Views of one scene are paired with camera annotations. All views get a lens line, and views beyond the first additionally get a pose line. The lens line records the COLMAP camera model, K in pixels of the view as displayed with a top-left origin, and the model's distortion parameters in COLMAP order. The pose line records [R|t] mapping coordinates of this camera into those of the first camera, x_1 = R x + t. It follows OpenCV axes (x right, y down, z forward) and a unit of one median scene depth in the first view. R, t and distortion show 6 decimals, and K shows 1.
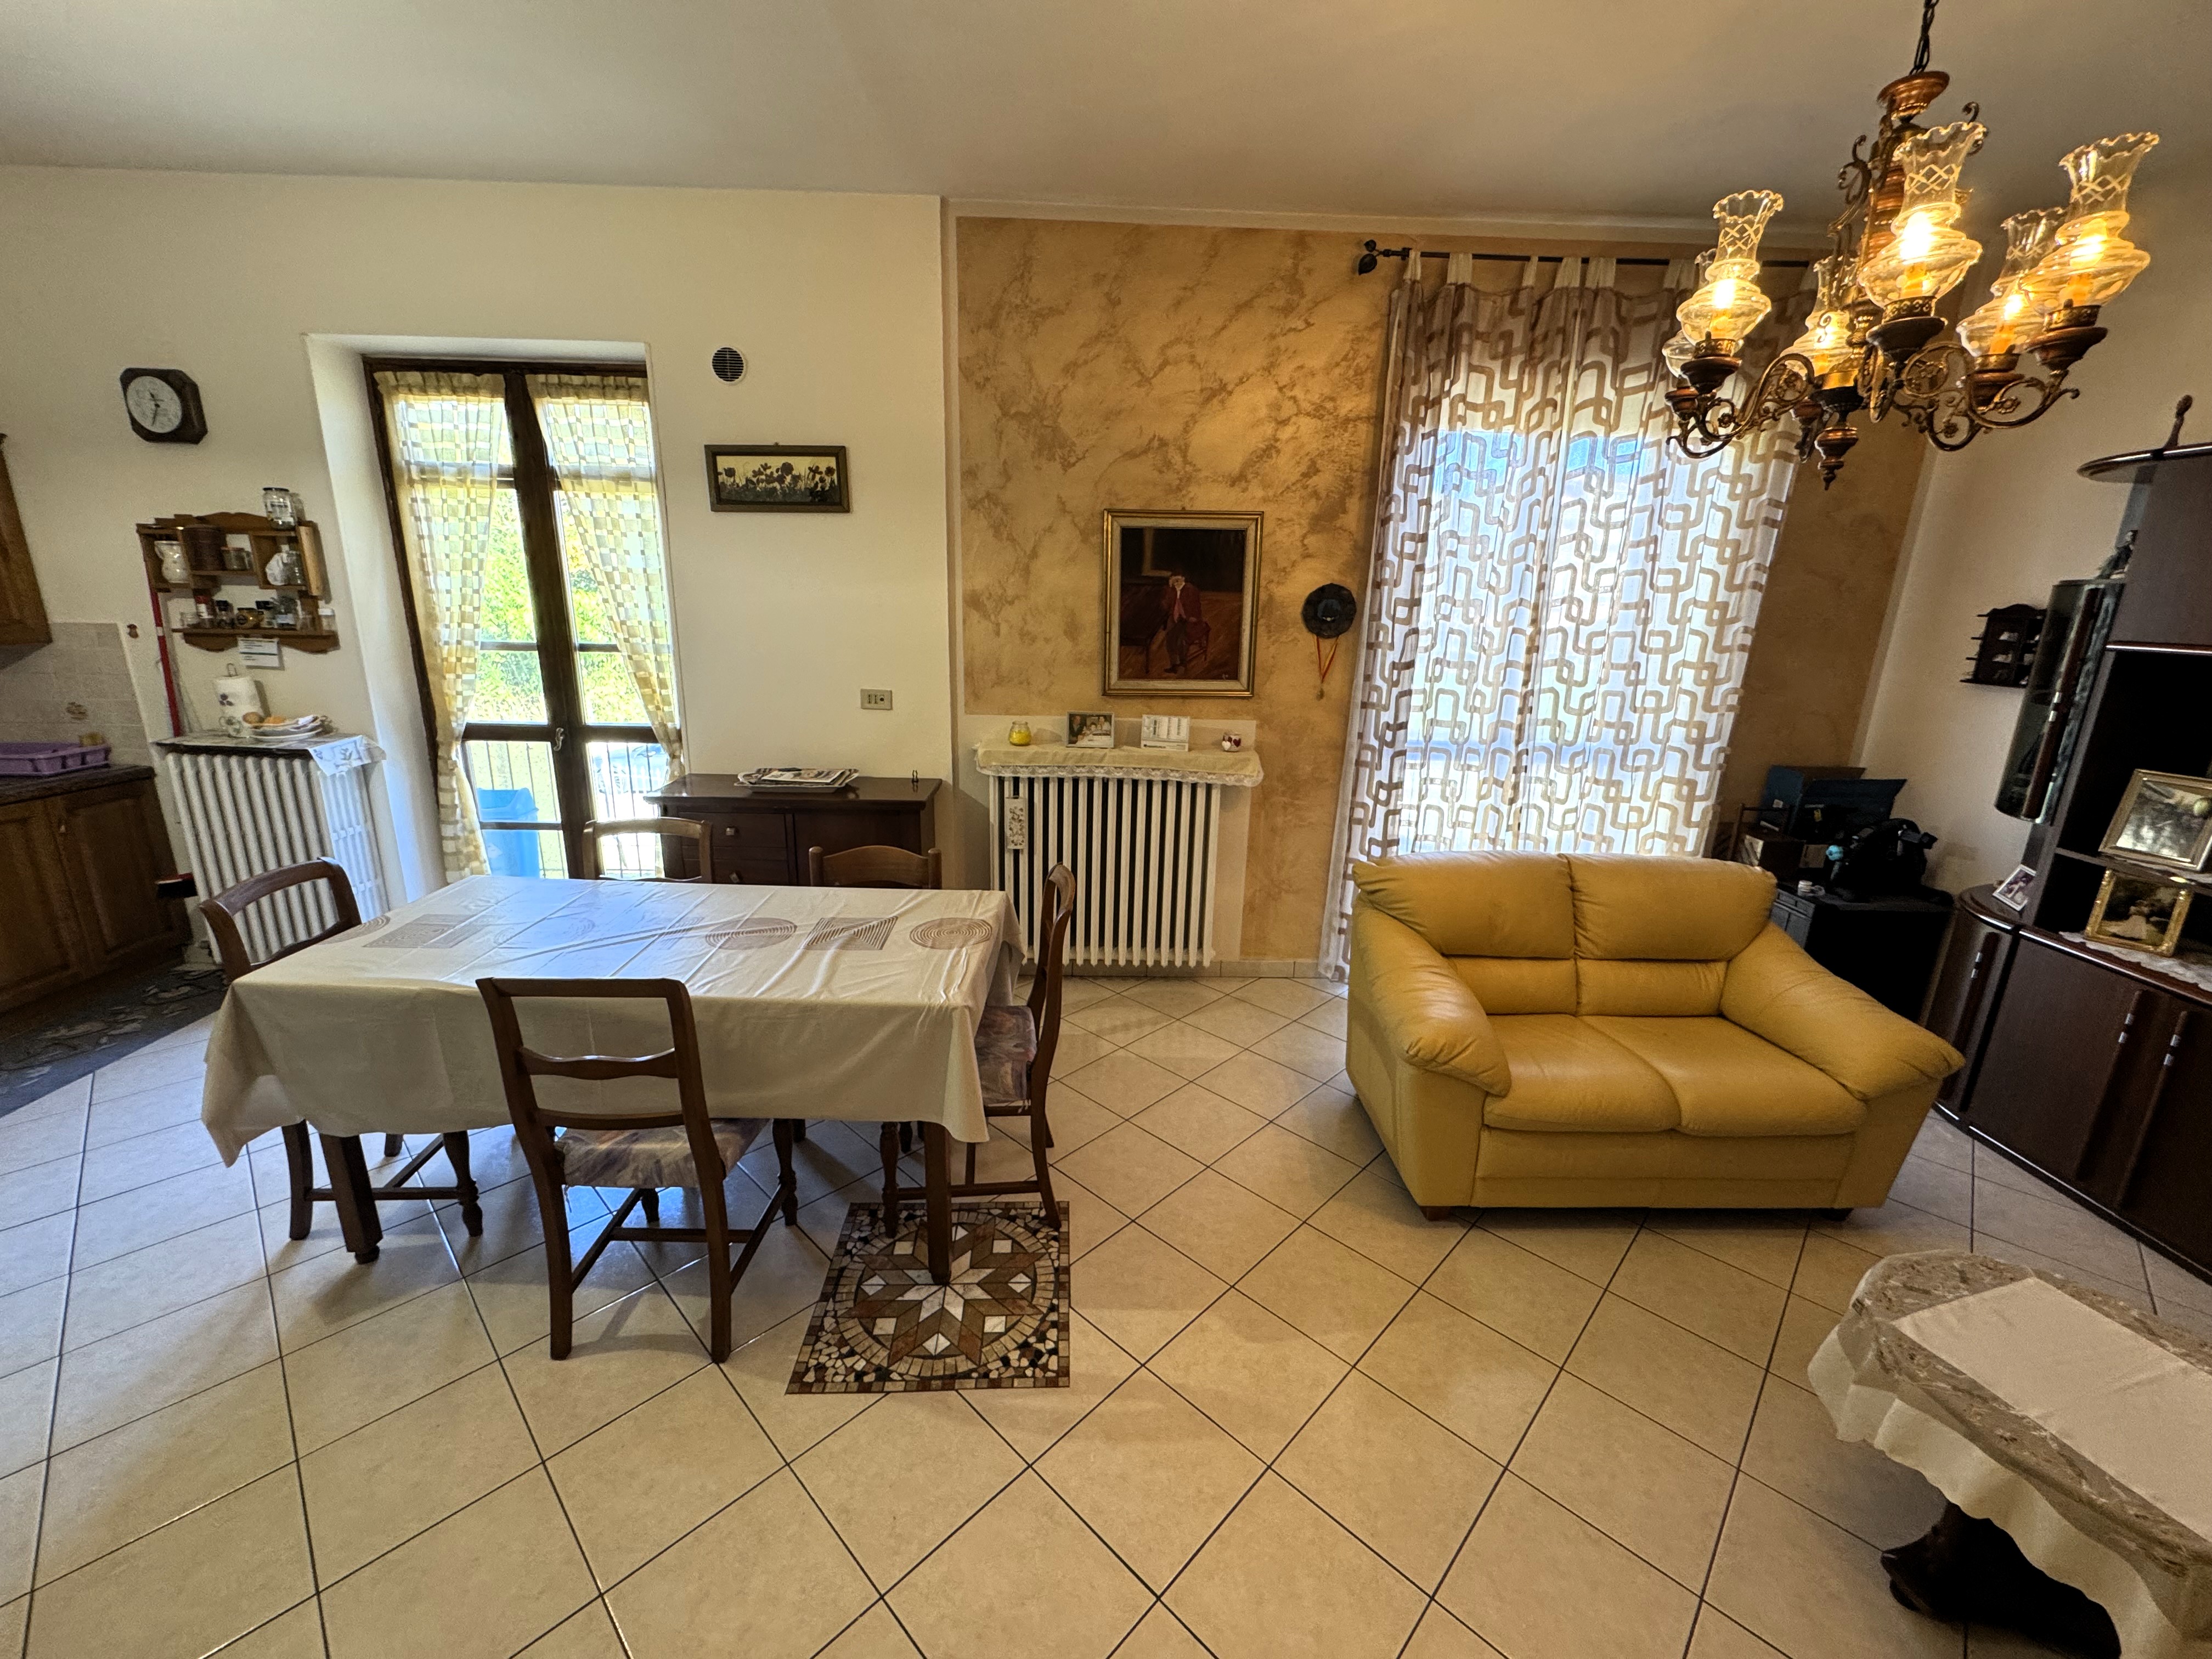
lens RADIAL K [[883.6, 0, 1104.4], [0, 883.6, 827.1], [0, 0, 1]] dist [-0.003403, 0.000143]
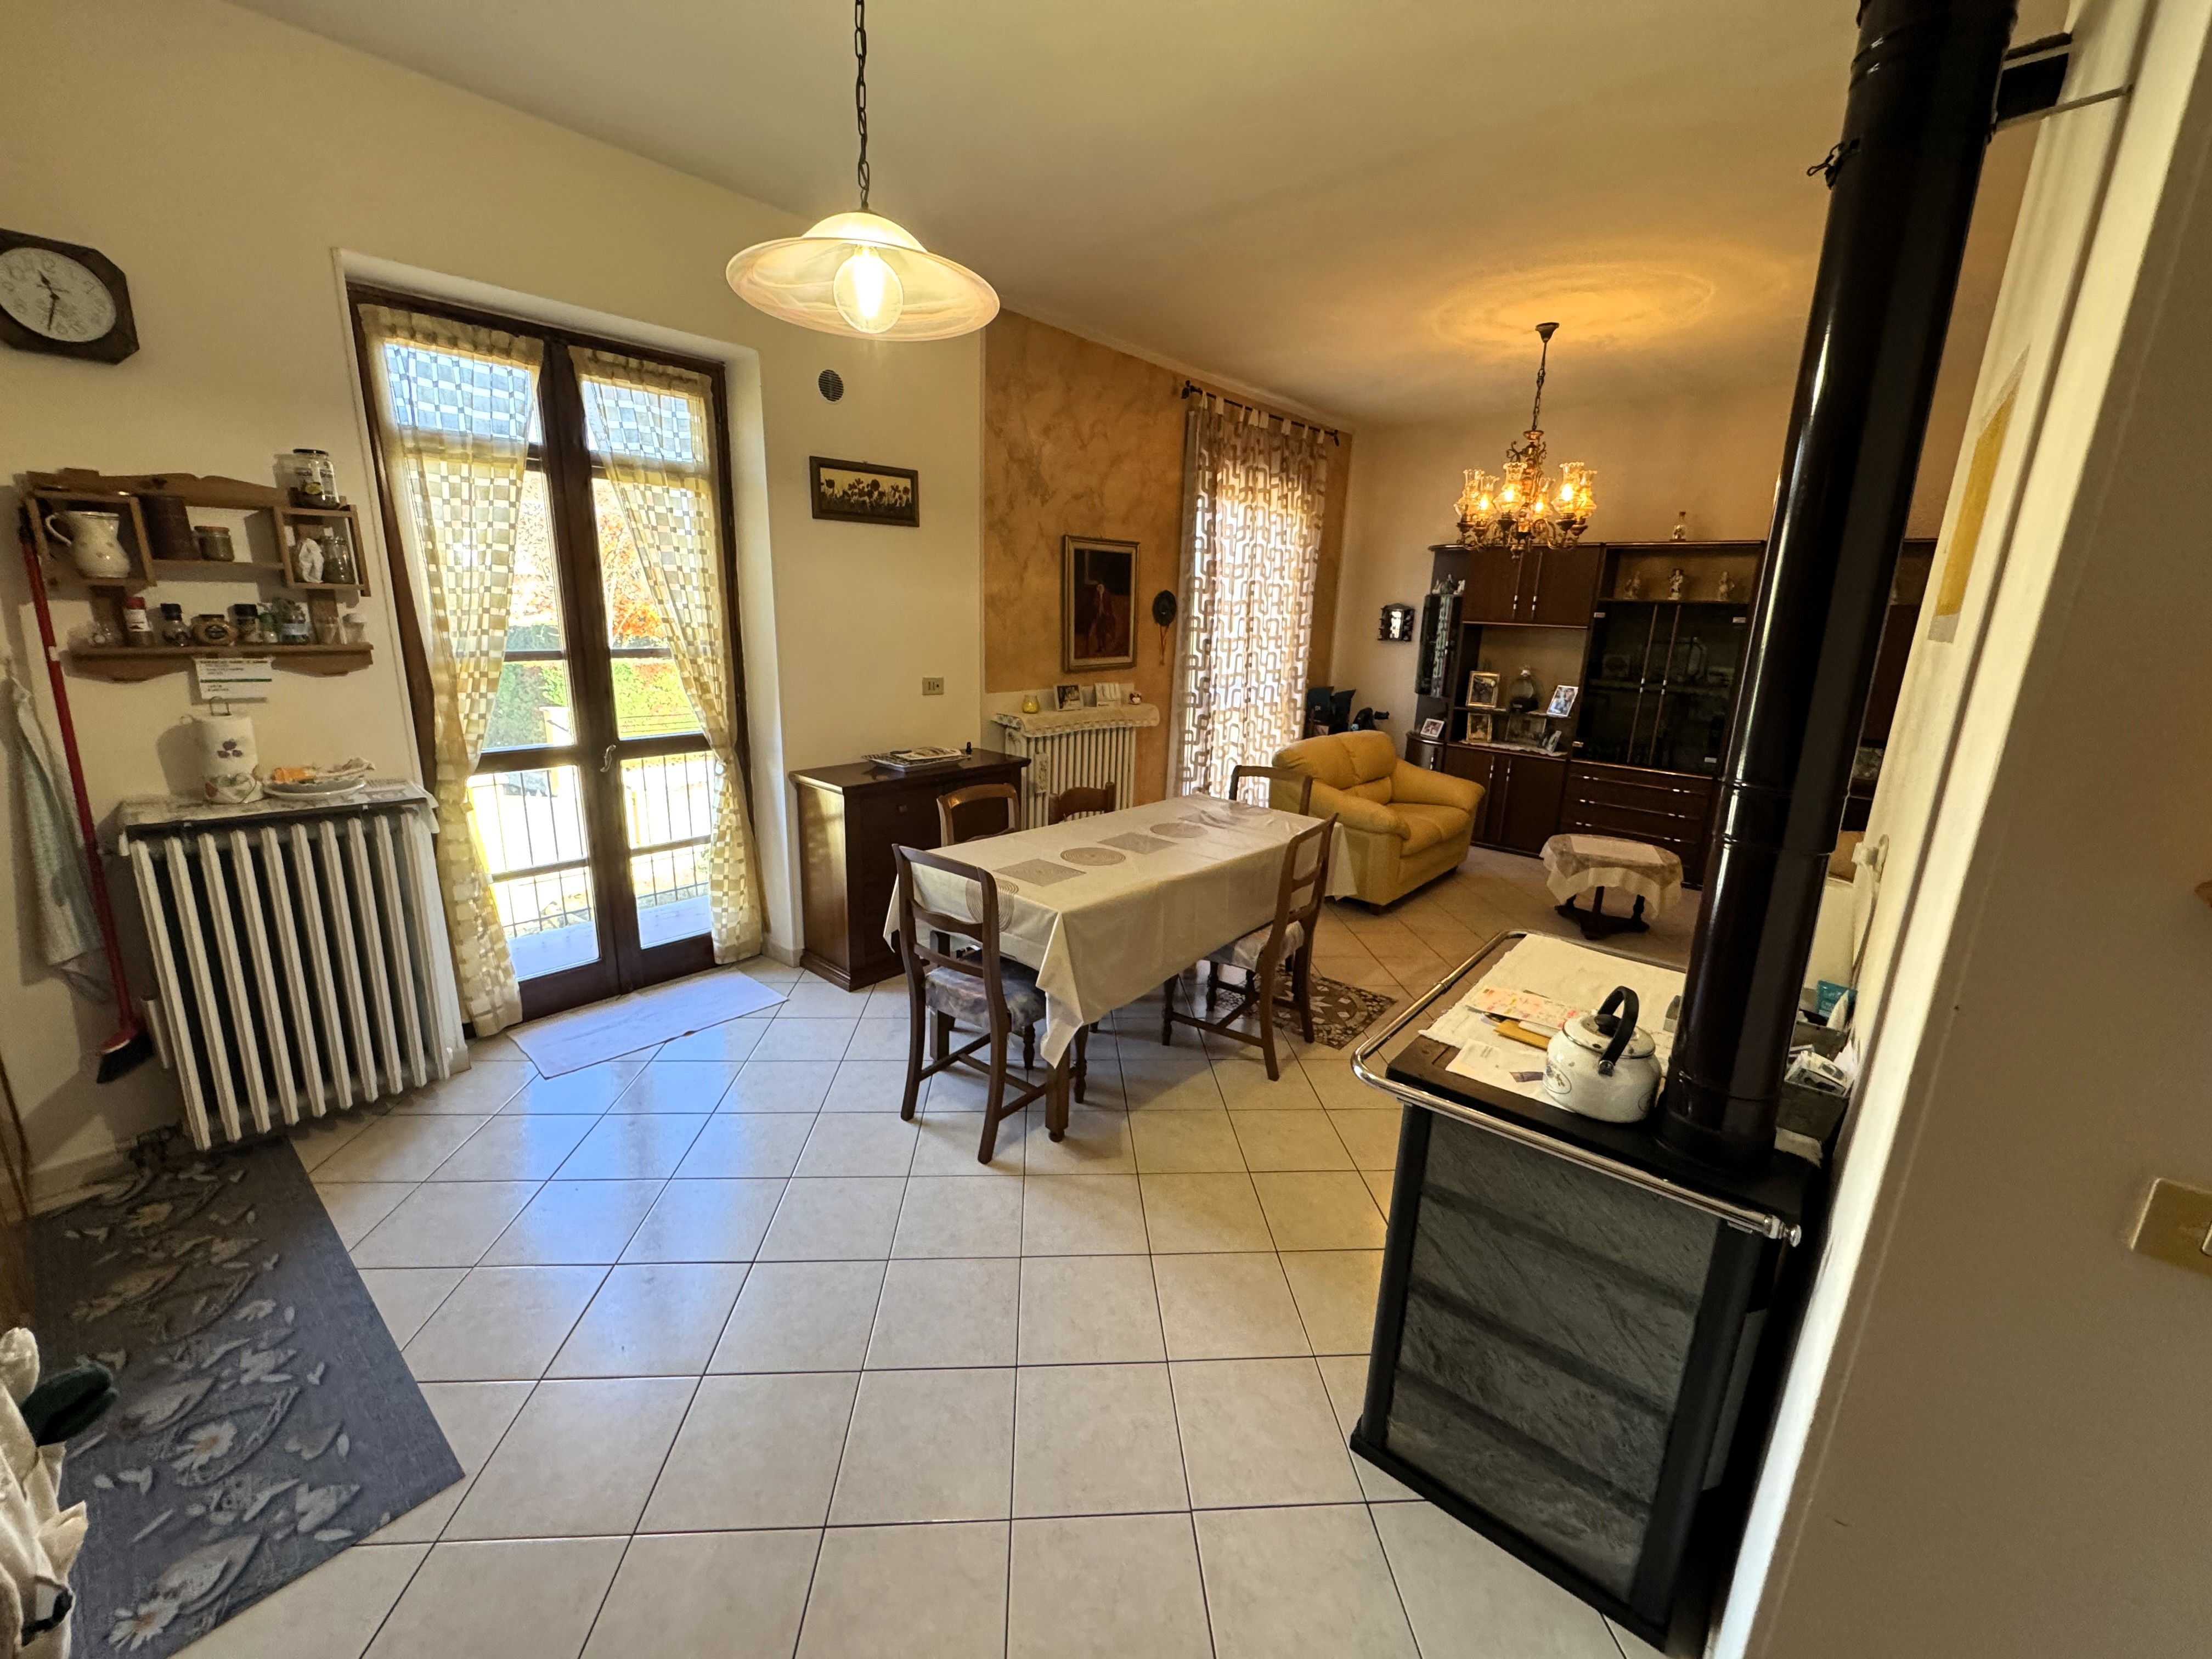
lens RADIAL K [[883.6, 0, 1104.4], [0, 883.6, 827.1], [0, 0, 1]] dist [-0.003403, 0.000143]
pose [[0.670205, -0.184896, 0.718776, -1.049590], [0.173150, 0.980699, 0.090823, -0.029510], [-0.721696, 0.063586, 0.689284, 0.039507]]
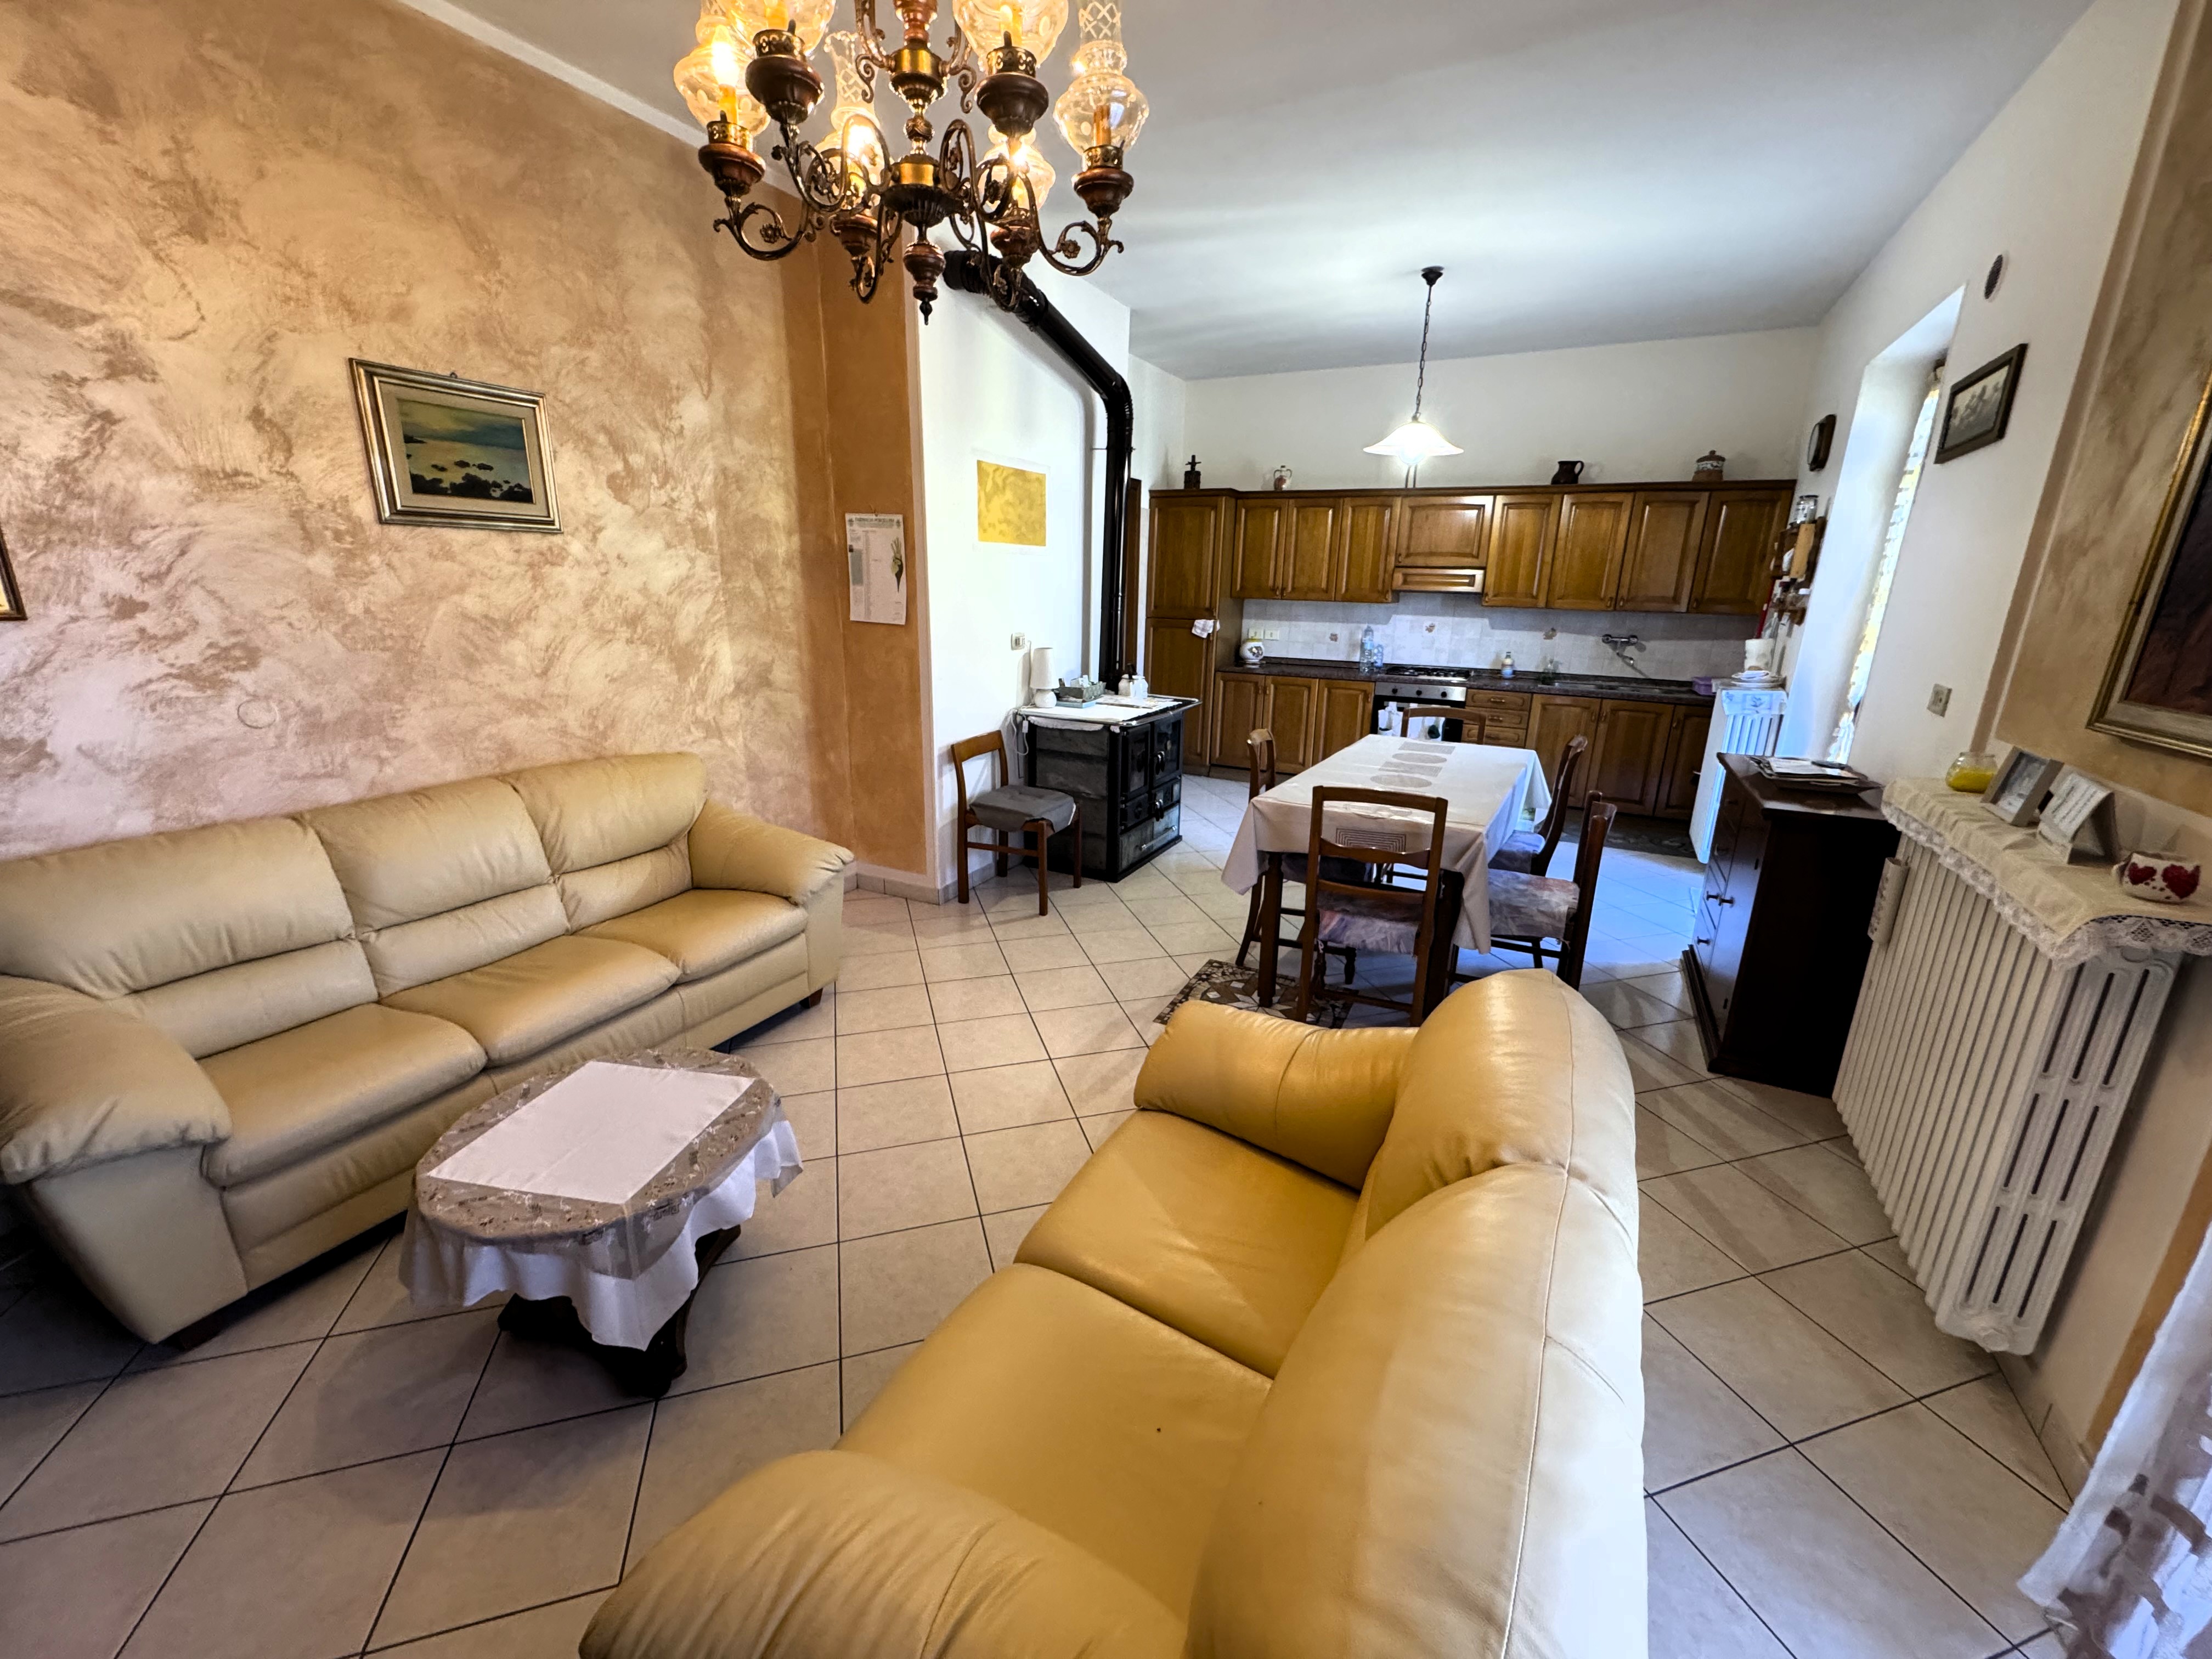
lens RADIAL K [[883.6, 0, 1104.4], [0, 883.6, 827.1], [0, 0, 1]] dist [-0.003403, 0.000143]
pose [[-0.488098, 0.202696, -0.848926, 0.747737], [-0.250862, 0.899034, 0.358895, -0.146330], [0.835960, 0.388139, -0.387968, 0.799886]]
